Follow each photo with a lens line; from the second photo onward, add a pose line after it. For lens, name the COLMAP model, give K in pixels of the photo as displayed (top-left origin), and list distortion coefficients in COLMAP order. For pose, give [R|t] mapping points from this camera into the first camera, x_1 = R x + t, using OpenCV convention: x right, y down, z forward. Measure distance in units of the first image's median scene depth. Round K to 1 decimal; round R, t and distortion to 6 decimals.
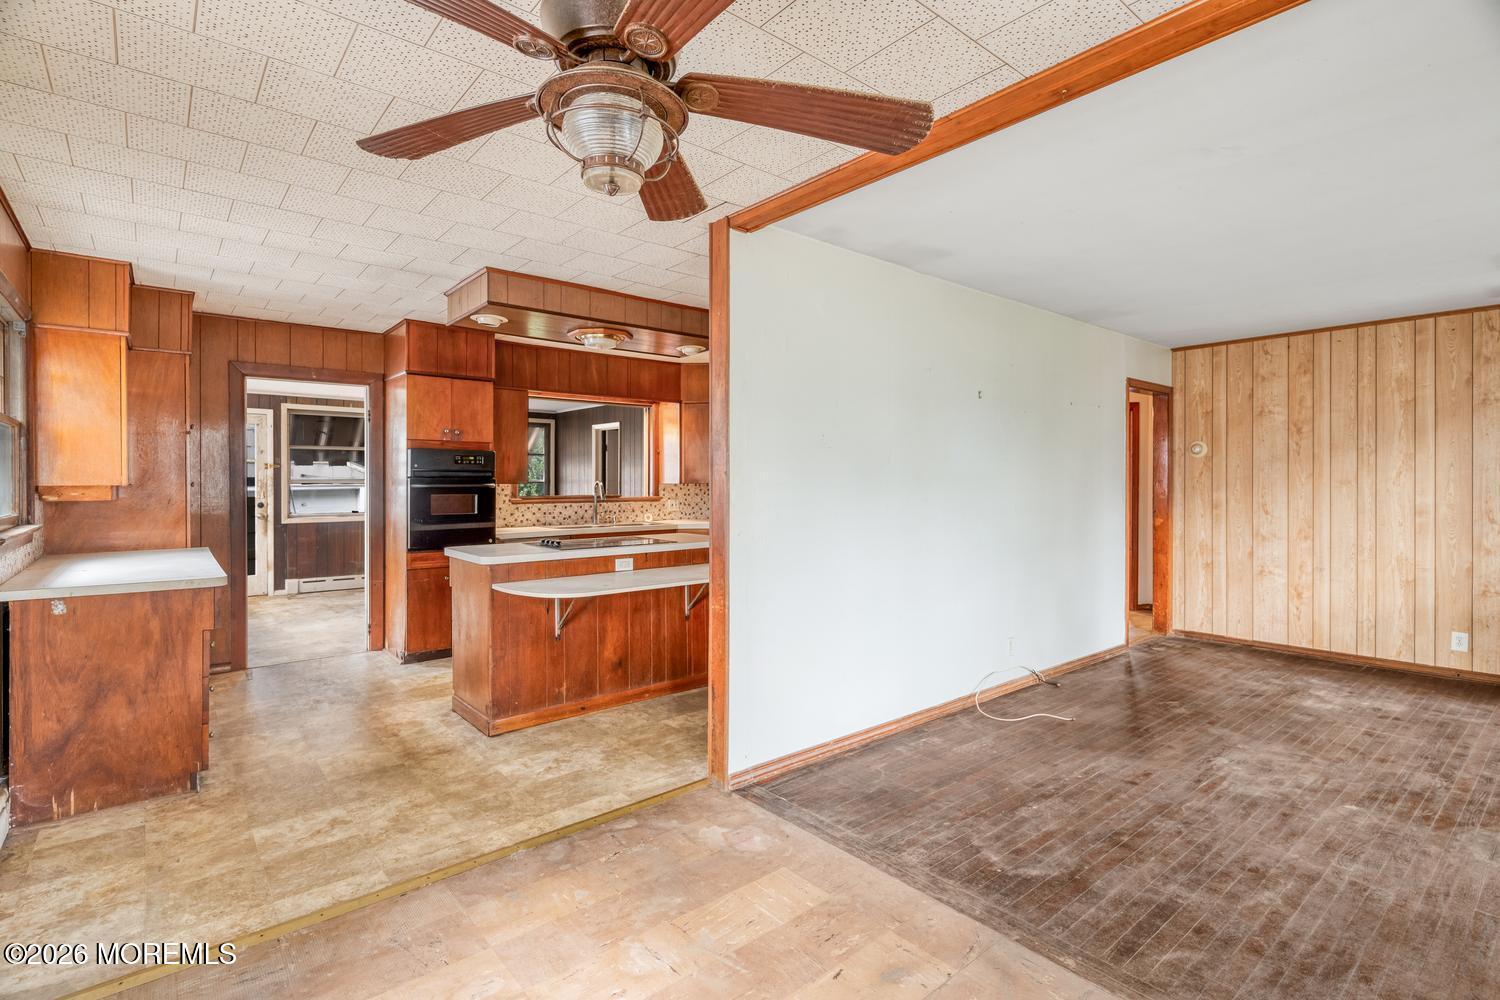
lens RADIAL K [[712.9, 0, 780.8], [0, 712.9, 549.4], [0, 0, 1]] dist [0.003197, -0.000435]
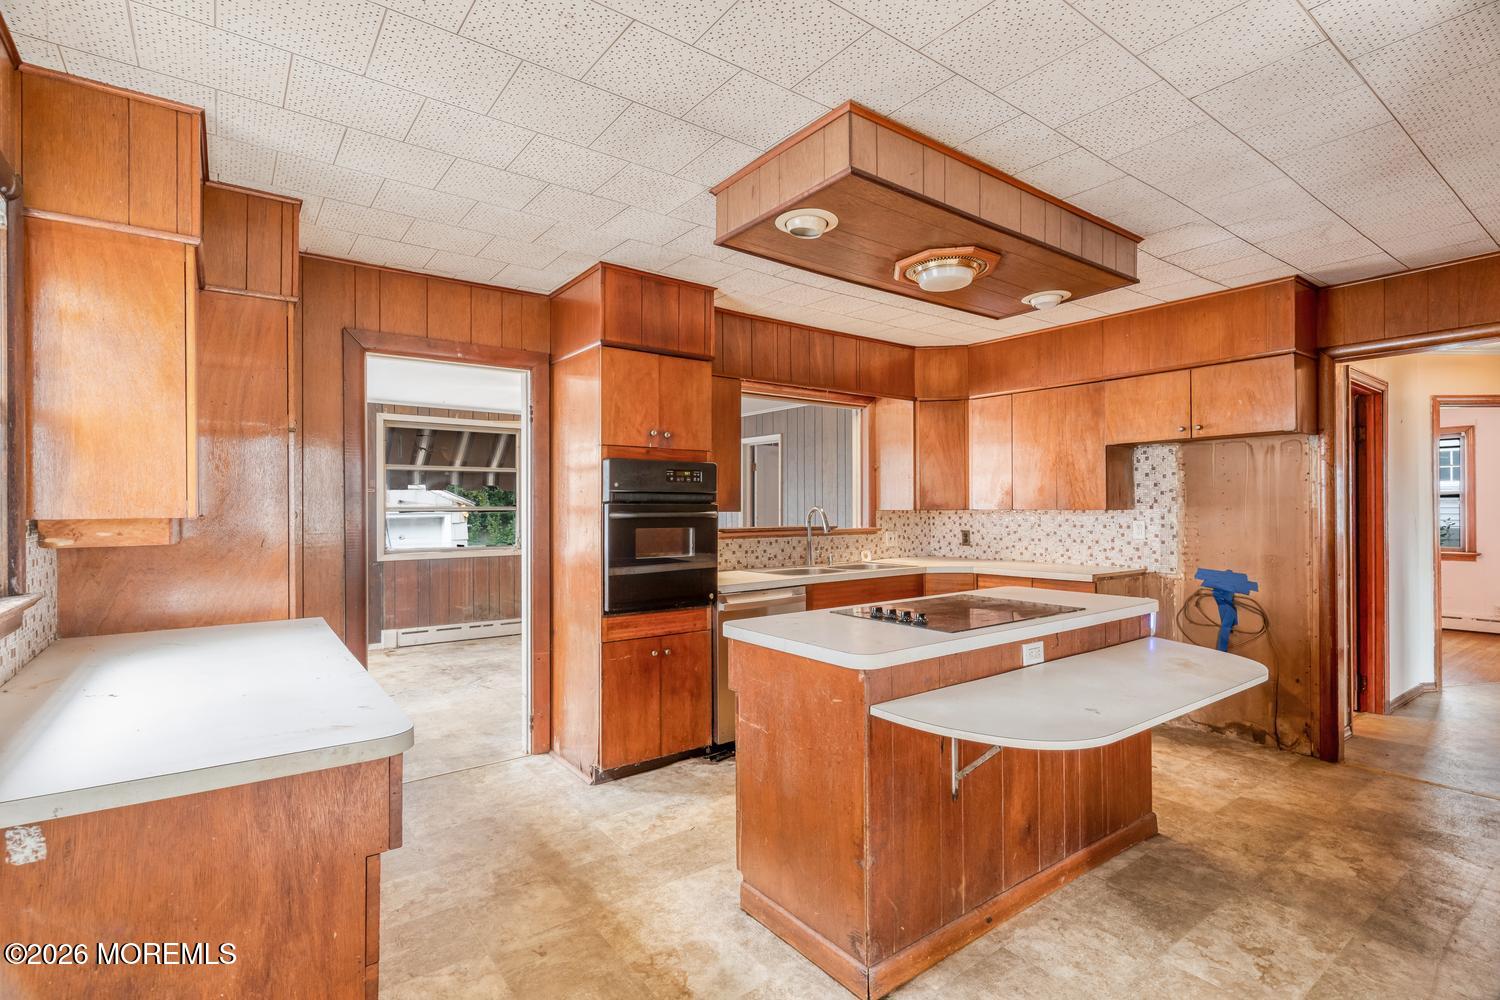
lens RADIAL K [[721.2, 0, 794.6], [0, 721.2, 575.7], [0, 0, 1]] dist [0.000309, 0.000146]
pose [[0.998916, 0.000734, -0.046541, -0.309603], [-0.000736, 1.000000, -0.000030, -0.032906], [0.046541, 0.000064, 0.998916, 0.336821]]
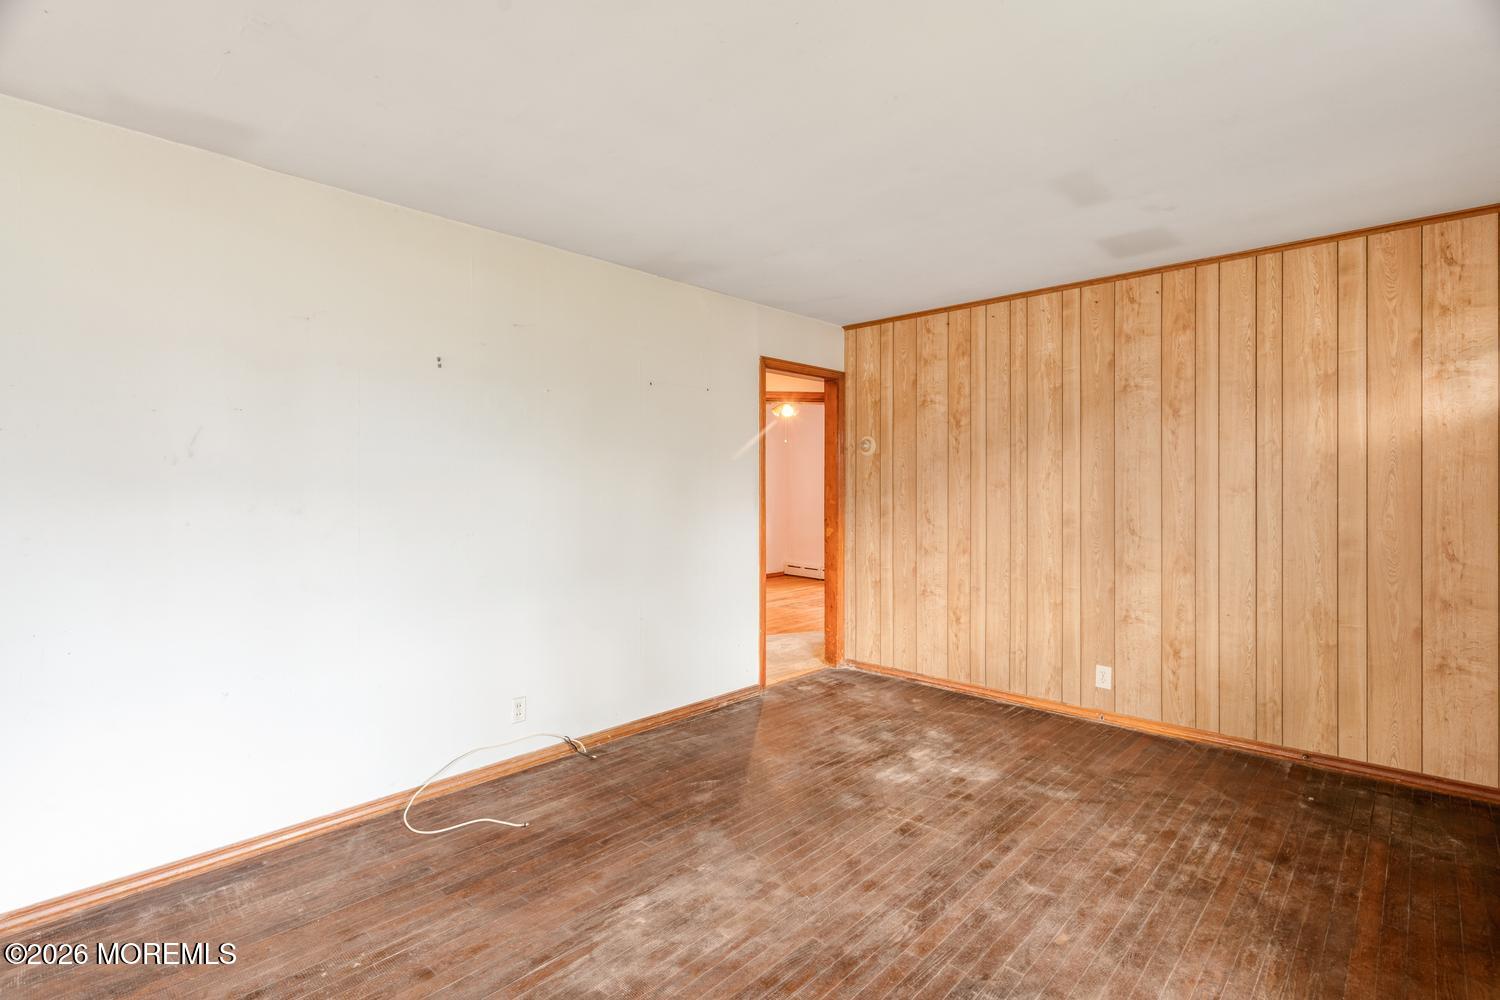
lens RADIAL K [[712.9, 0, 780.8], [0, 712.9, 549.4], [0, 0, 1]] dist [0.003197, -0.000435]
pose [[0.991339, -0.012269, 0.130757, 0.435803], [0.012402, 0.999923, -0.000202, -0.022069], [-0.130744, 0.001822, 0.991414, 0.209280]]
